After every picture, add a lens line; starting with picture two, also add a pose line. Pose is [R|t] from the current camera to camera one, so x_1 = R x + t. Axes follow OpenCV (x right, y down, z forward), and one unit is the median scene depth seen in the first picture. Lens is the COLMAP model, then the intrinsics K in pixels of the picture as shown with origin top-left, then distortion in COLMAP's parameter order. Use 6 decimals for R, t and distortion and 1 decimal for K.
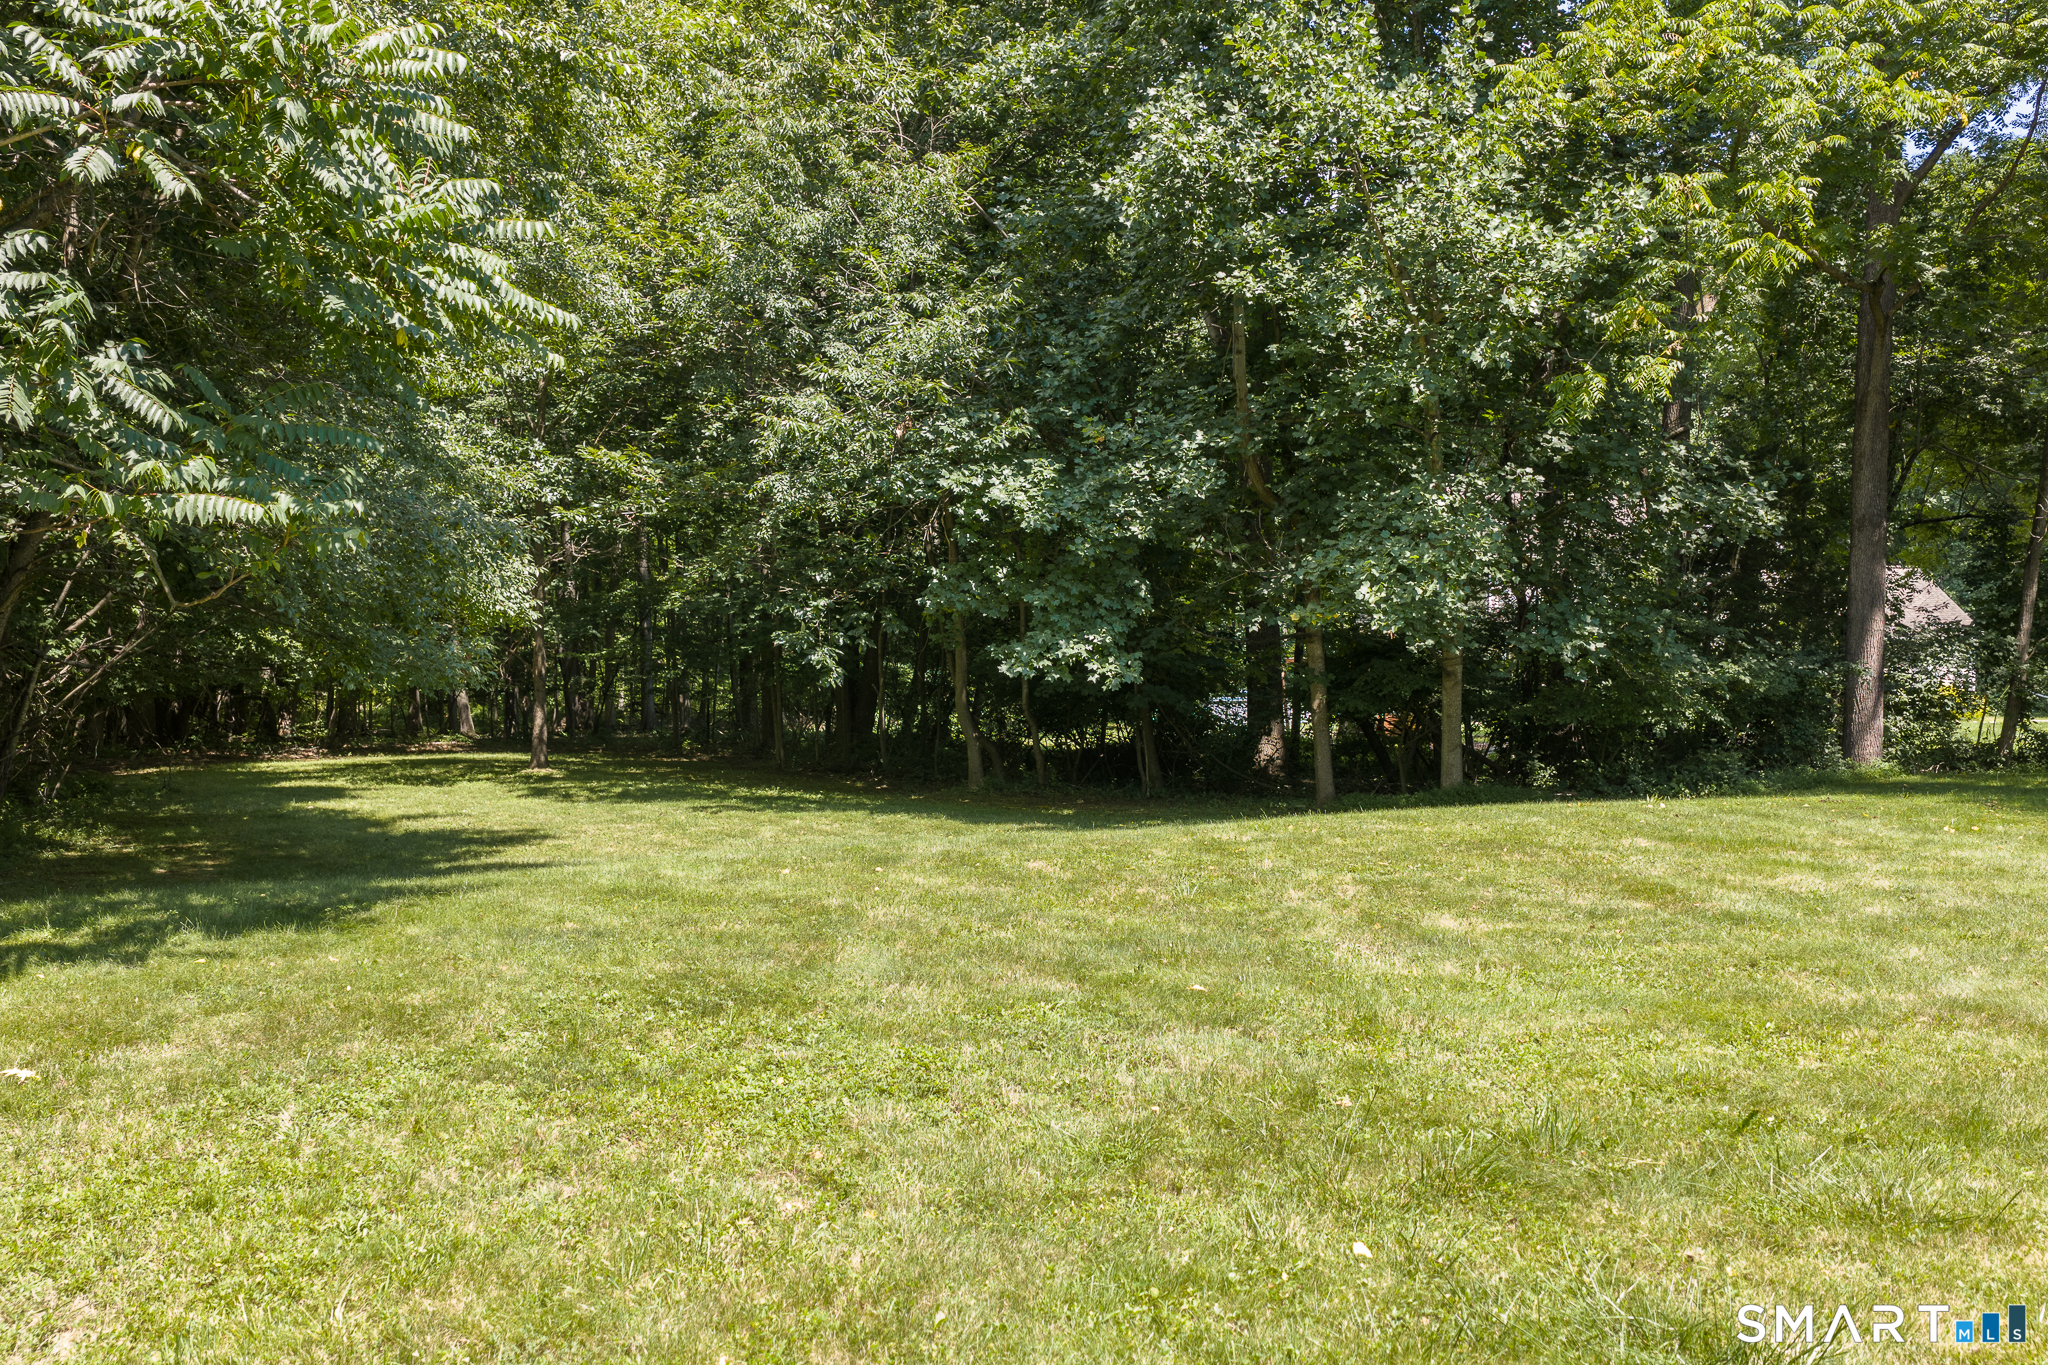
lens RADIAL K [[1694.2, 0, 1024.0], [0, 1694.2, 682.5], [0, 0, 1]] dist [0.040616, -0.066105]
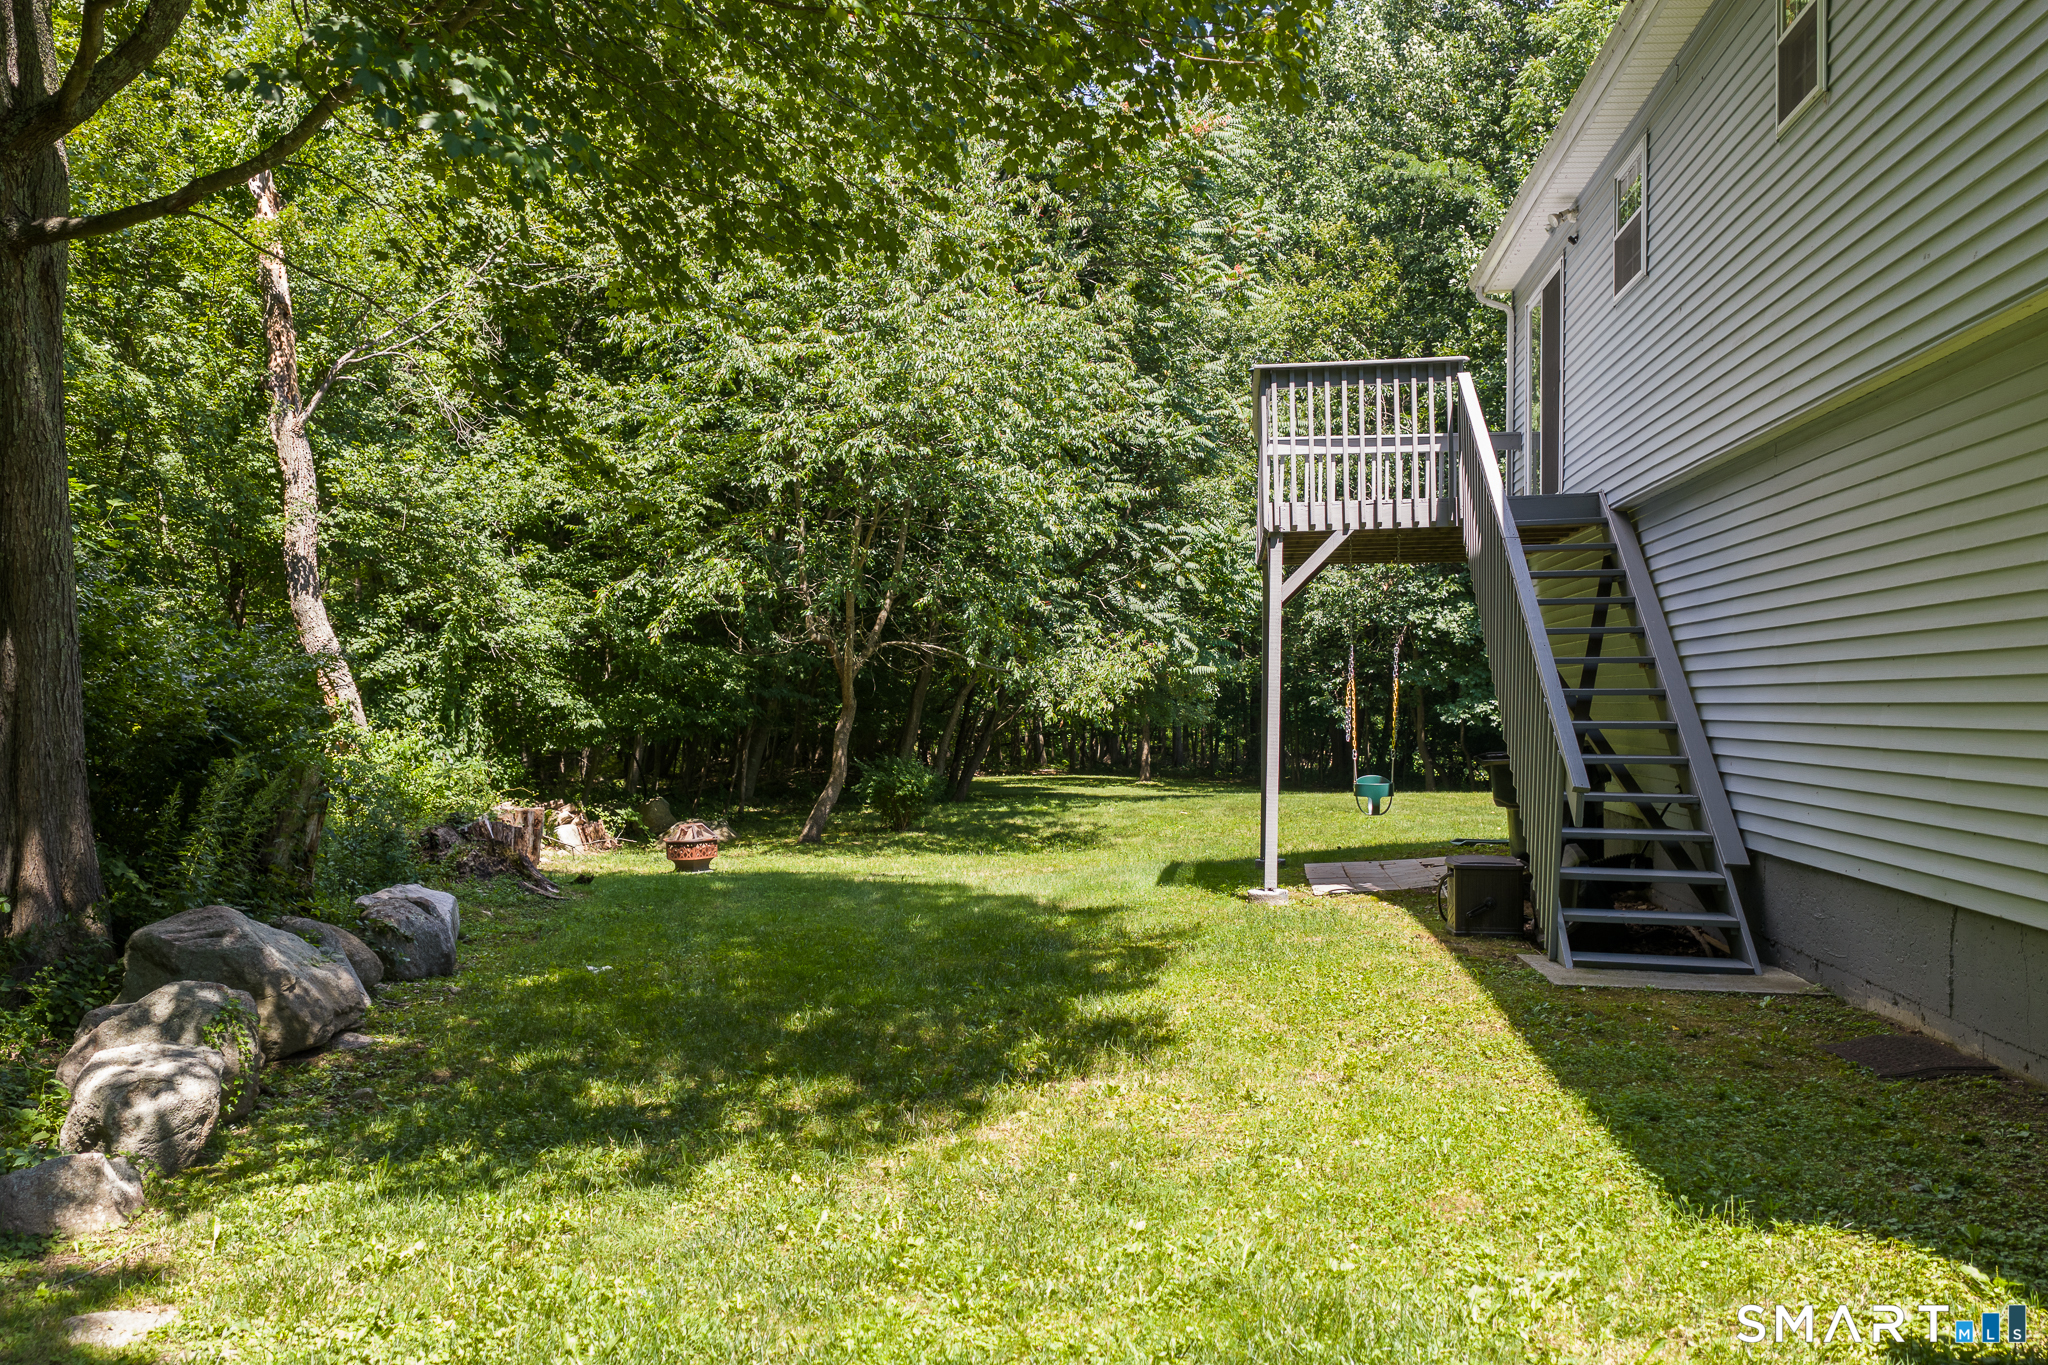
lens RADIAL K [[1694.2, 0, 1024.0], [0, 1694.2, 682.5], [0, 0, 1]] dist [0.040616, -0.066105]
pose [[0.963176, 0.001825, -0.268867, 0.043684], [-0.010518, 0.999467, -0.030894, 0.013958], [0.268668, 0.032585, 0.962682, -0.877676]]
